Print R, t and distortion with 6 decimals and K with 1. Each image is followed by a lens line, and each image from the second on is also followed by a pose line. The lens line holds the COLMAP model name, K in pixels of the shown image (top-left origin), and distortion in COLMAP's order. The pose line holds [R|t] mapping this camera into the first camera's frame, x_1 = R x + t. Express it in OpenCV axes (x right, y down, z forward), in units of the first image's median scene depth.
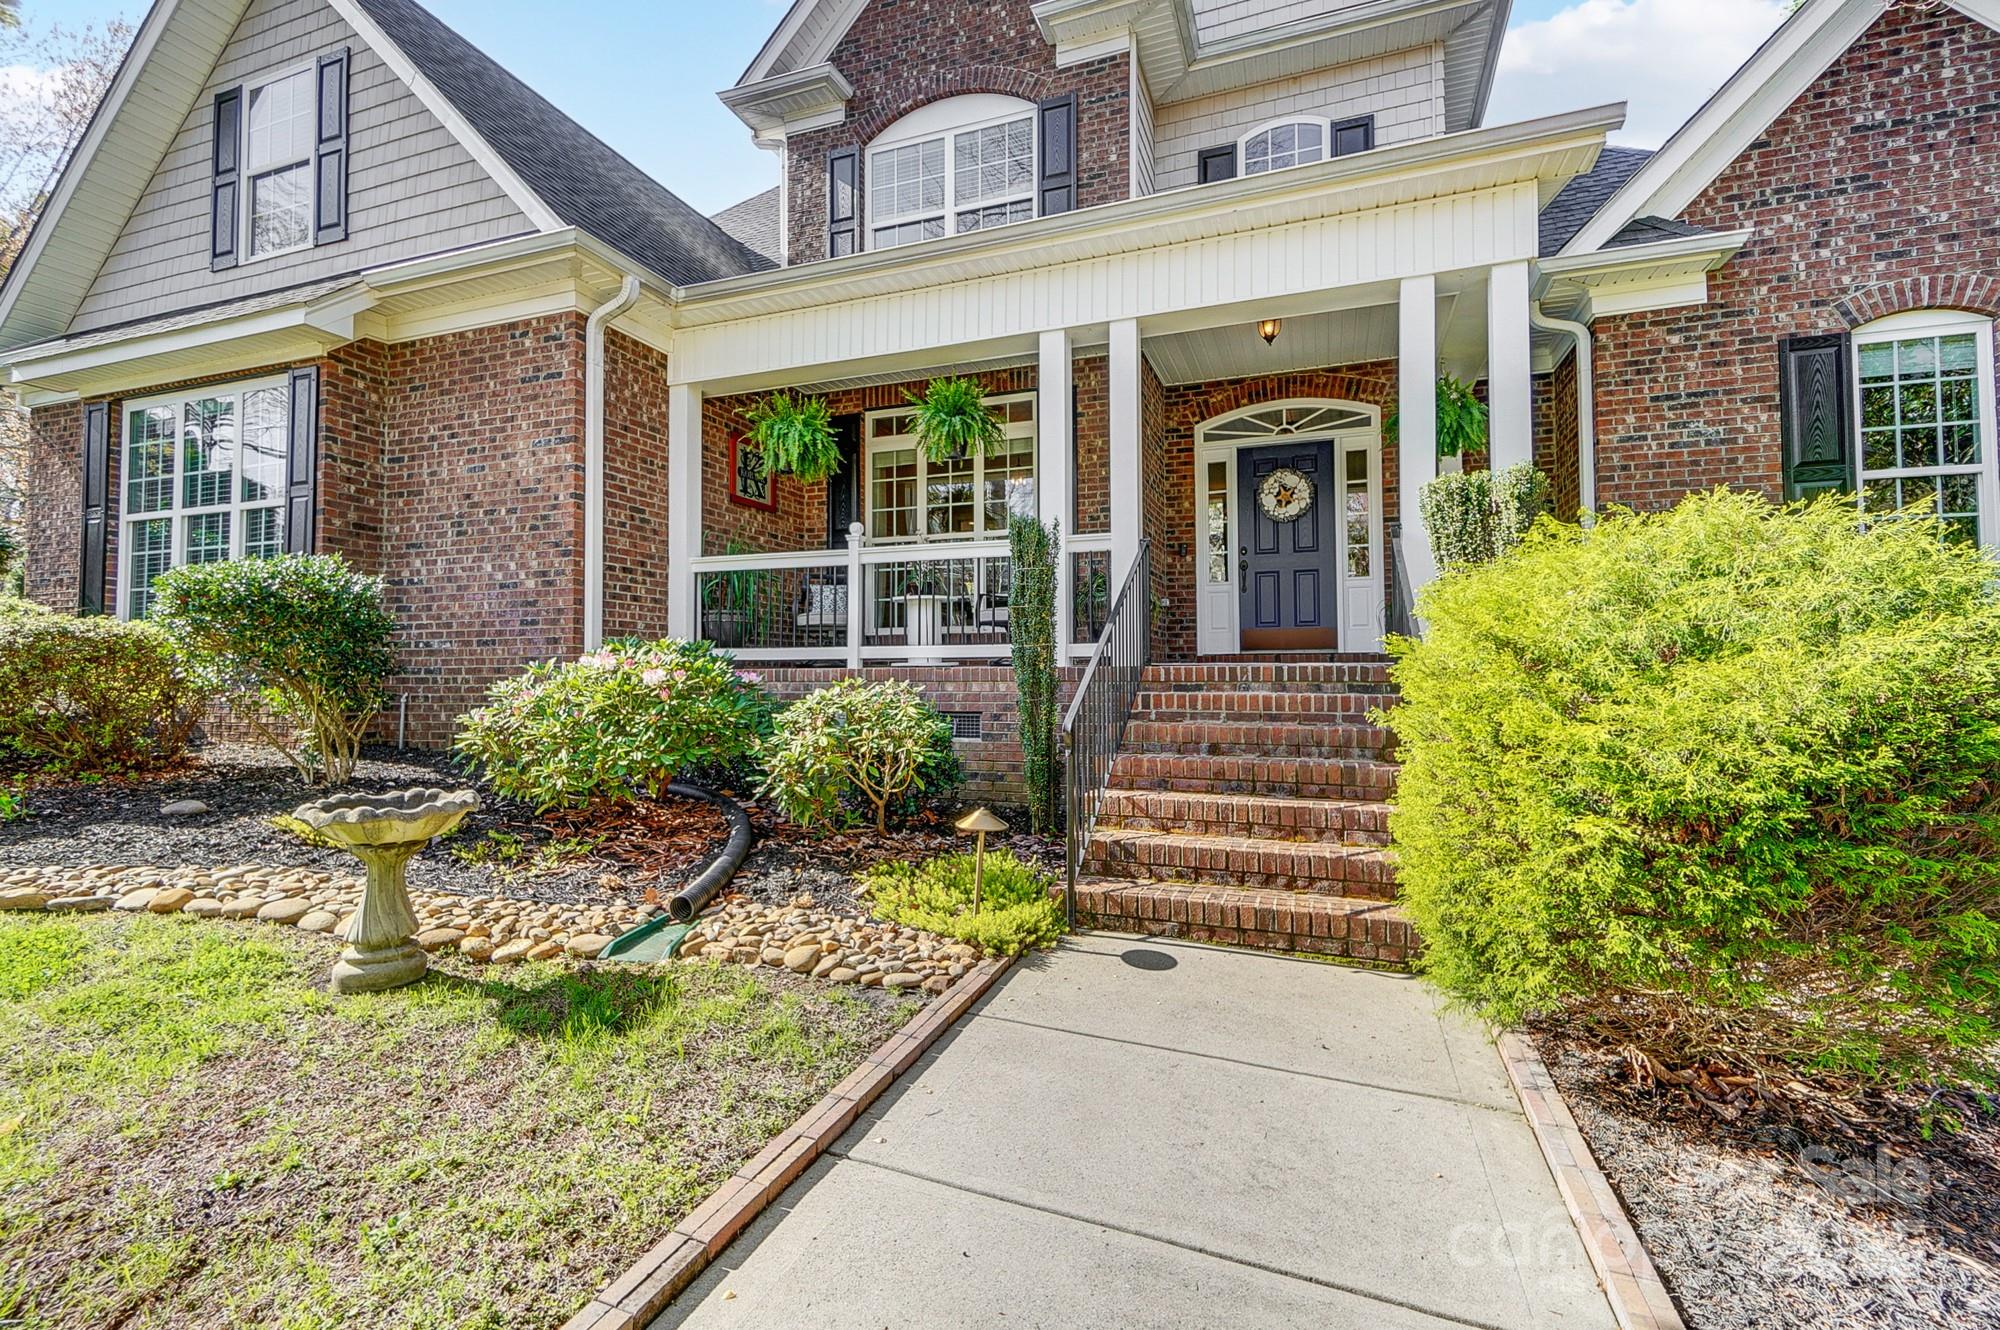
lens RADIAL K [[883.0, 0, 978.9], [0, 883.0, 658.1], [0, 0, 1]] dist [-0.016663, 0.005455]
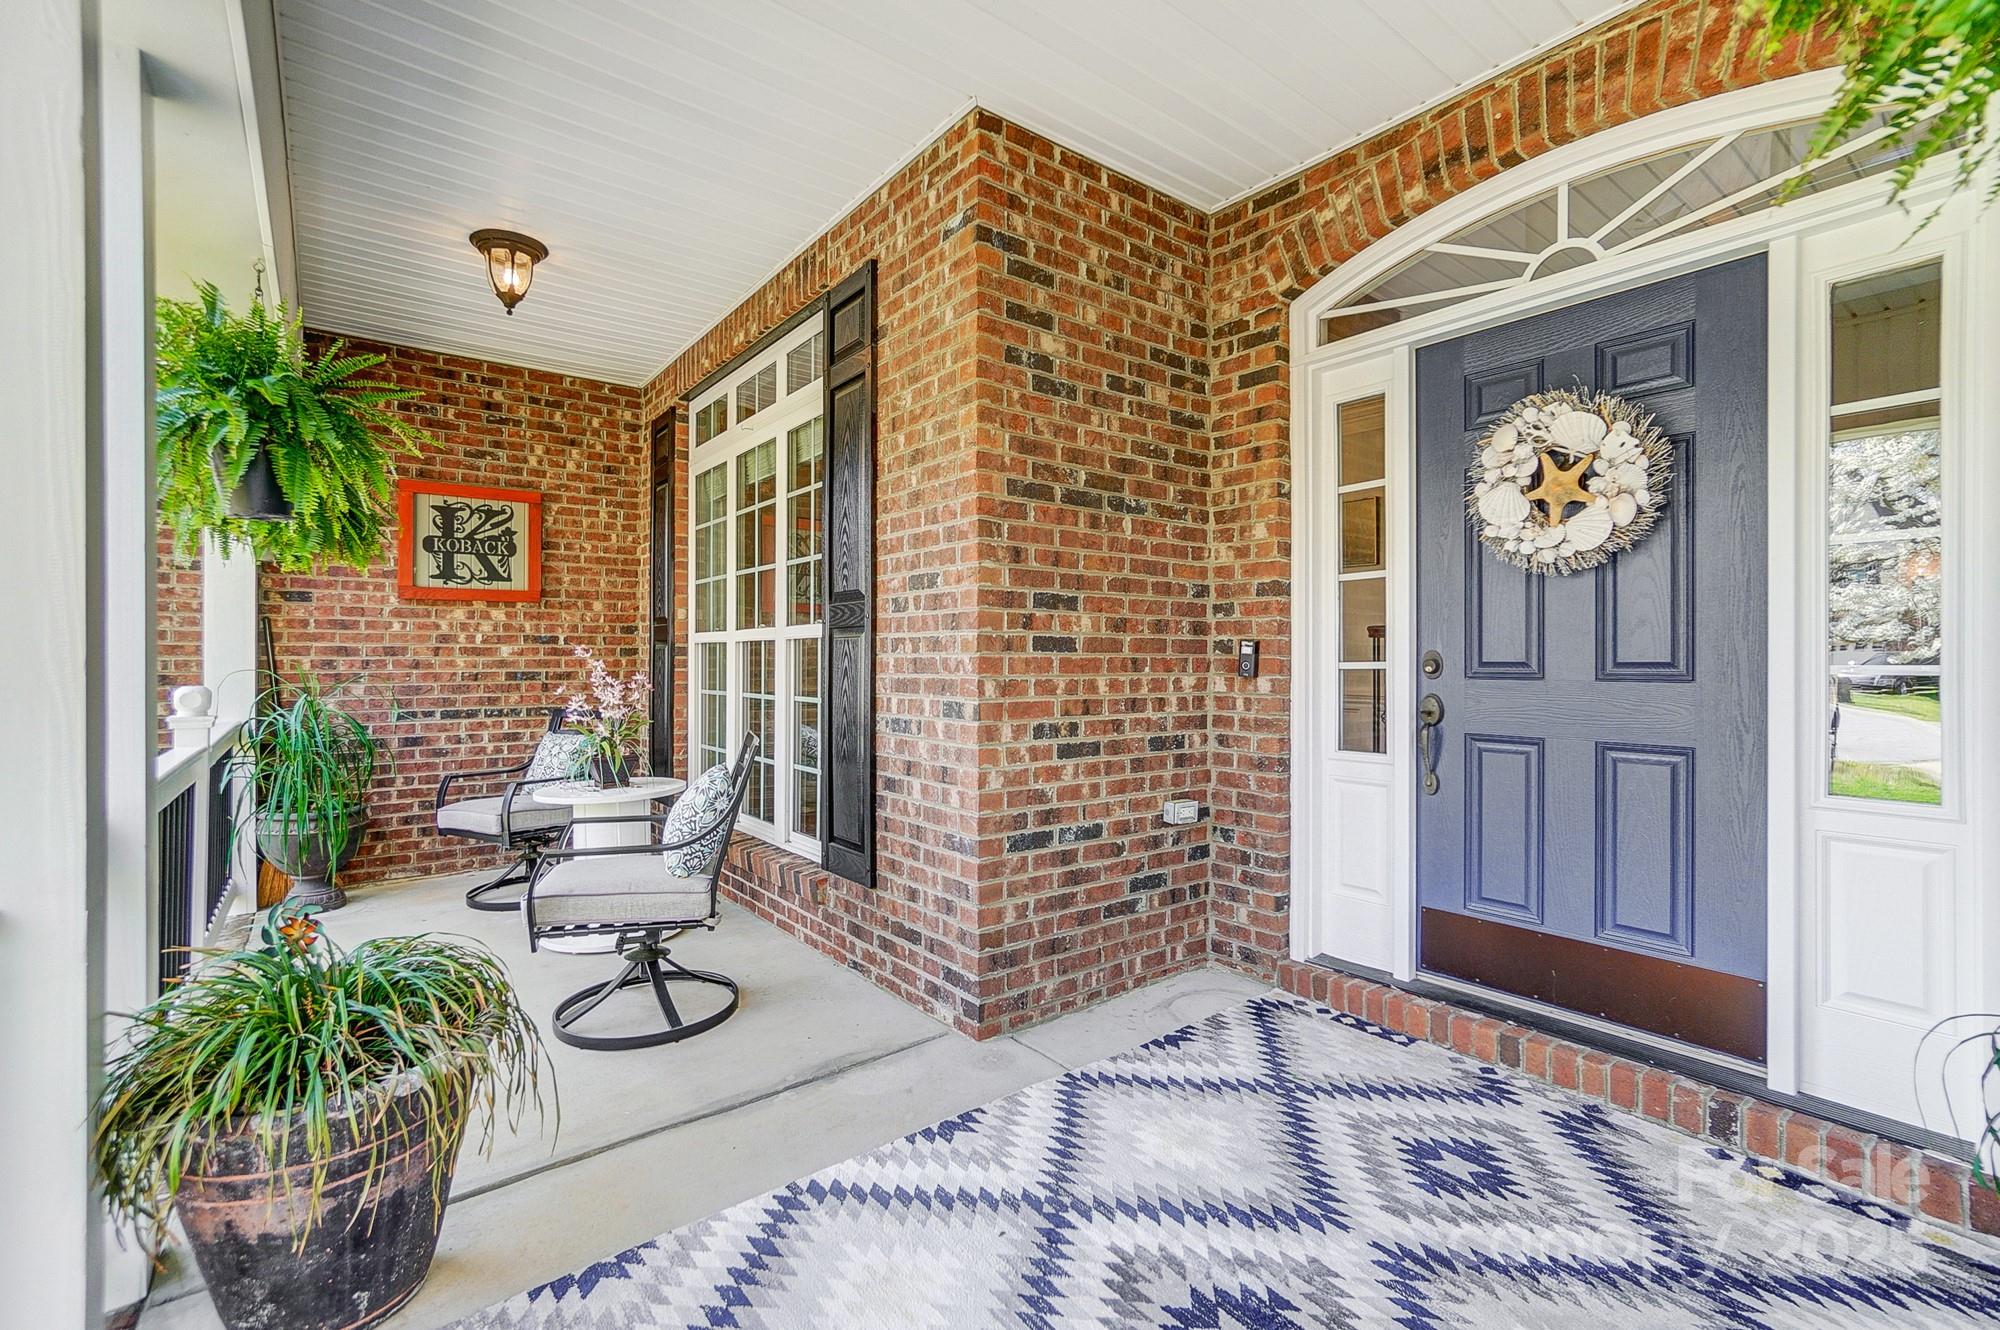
lens RADIAL K [[883.0, 0, 1026.3], [0, 883.0, 656.6], [0, 0, 1]] dist [-0.016663, 0.005455]
pose [[0.860318, 0.000153, -0.509758, 0.454092], [0.012334, 0.999701, 0.021116, -0.179422], [0.509609, -0.024454, 0.860058, 0.871224]]
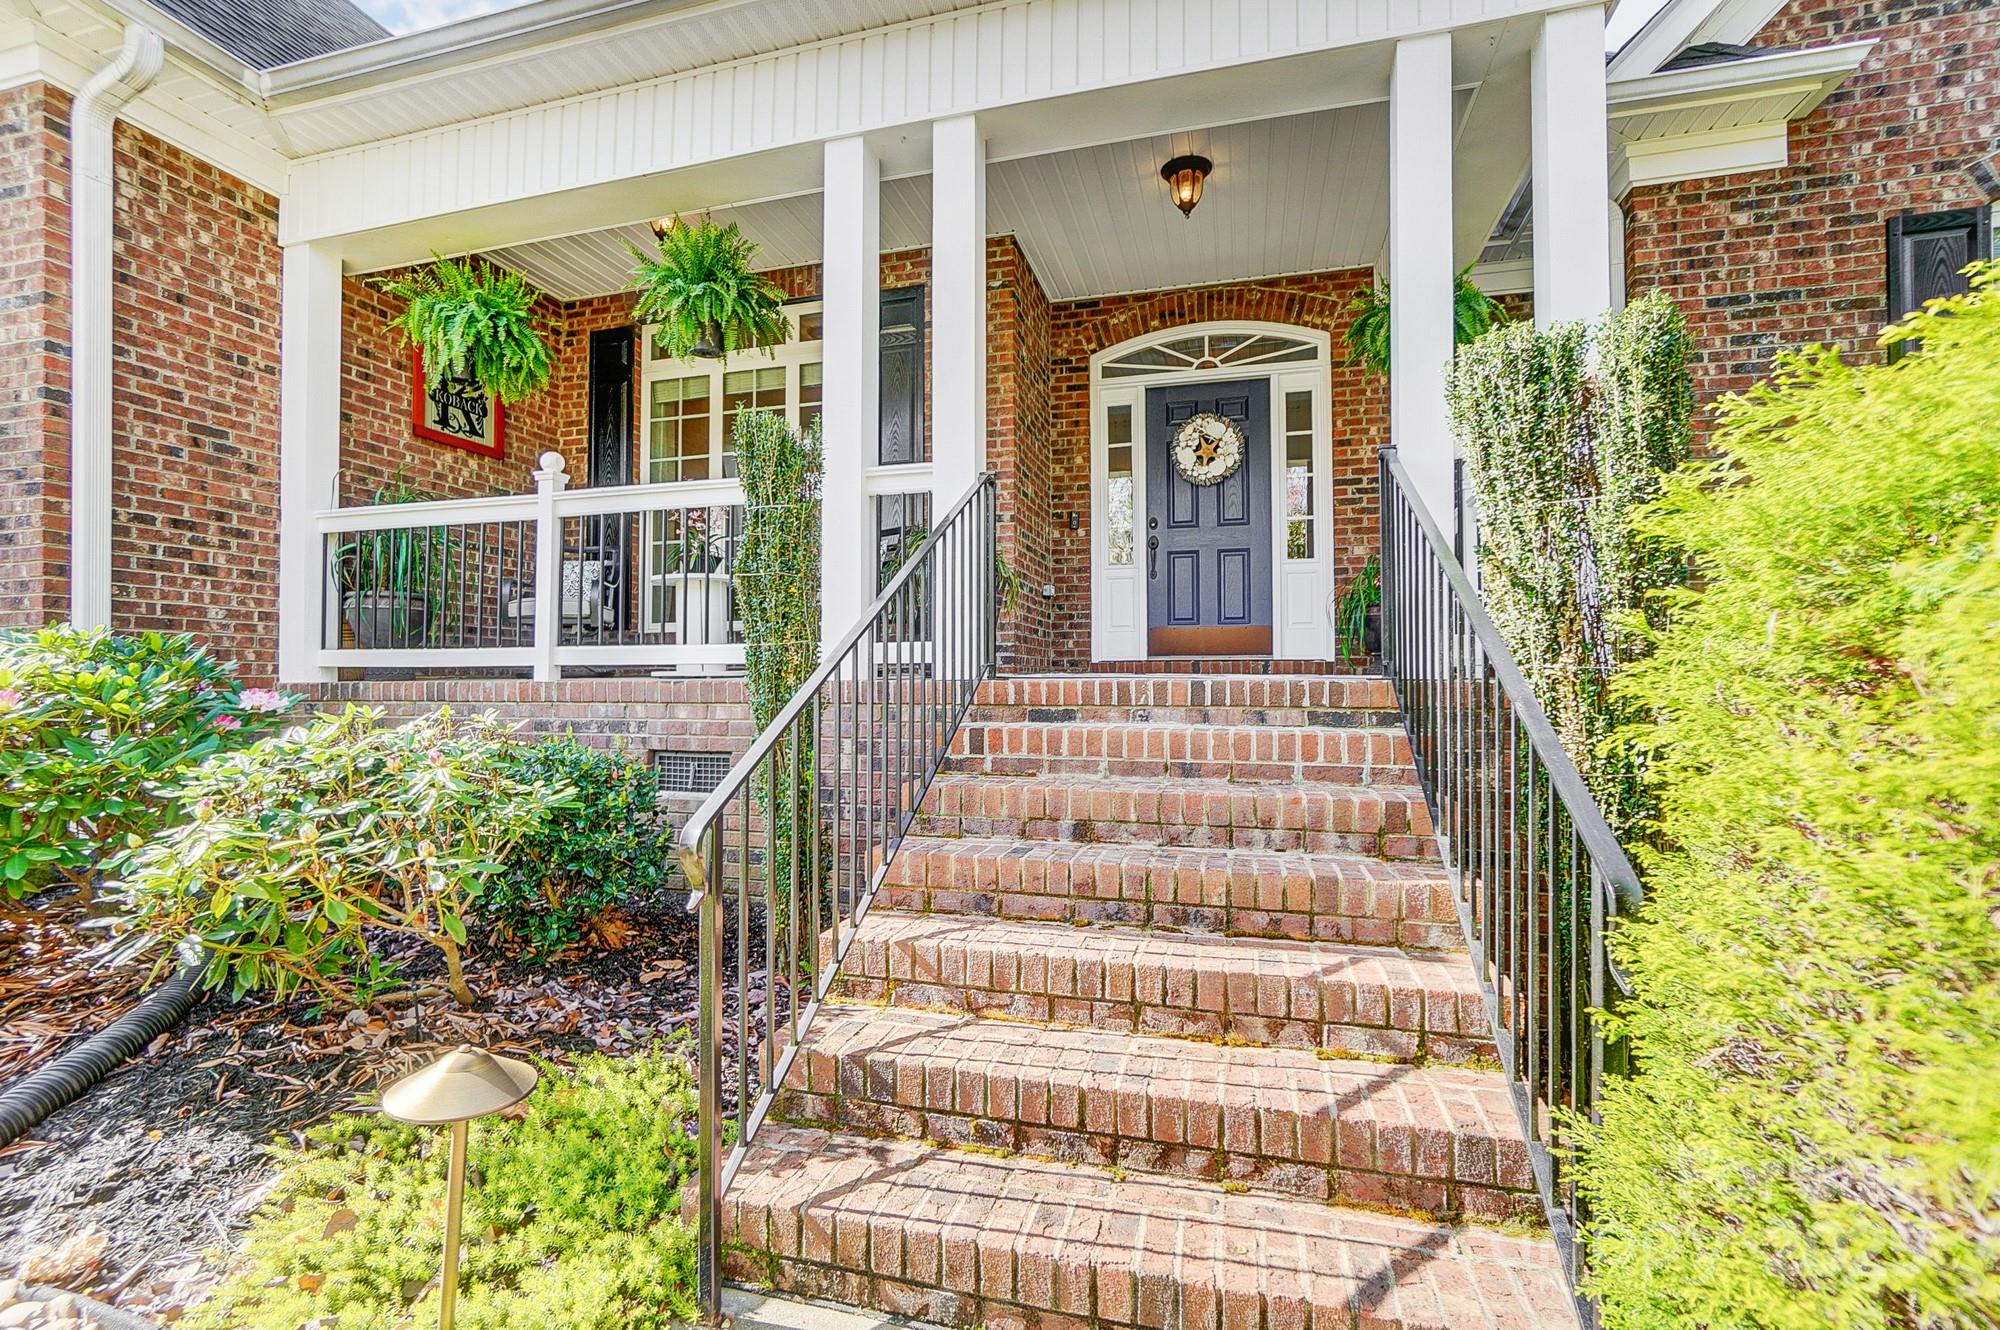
lens RADIAL K [[883.0, 0, 983.5], [0, 883.0, 663.6], [0, 0, 1]] dist [-0.016663, 0.005455]
pose [[0.996285, 0.001463, 0.086104, 0.122011], [-0.001553, 0.999998, 0.000984, -0.002553], [-0.086102, -0.001114, 0.996286, 0.349860]]
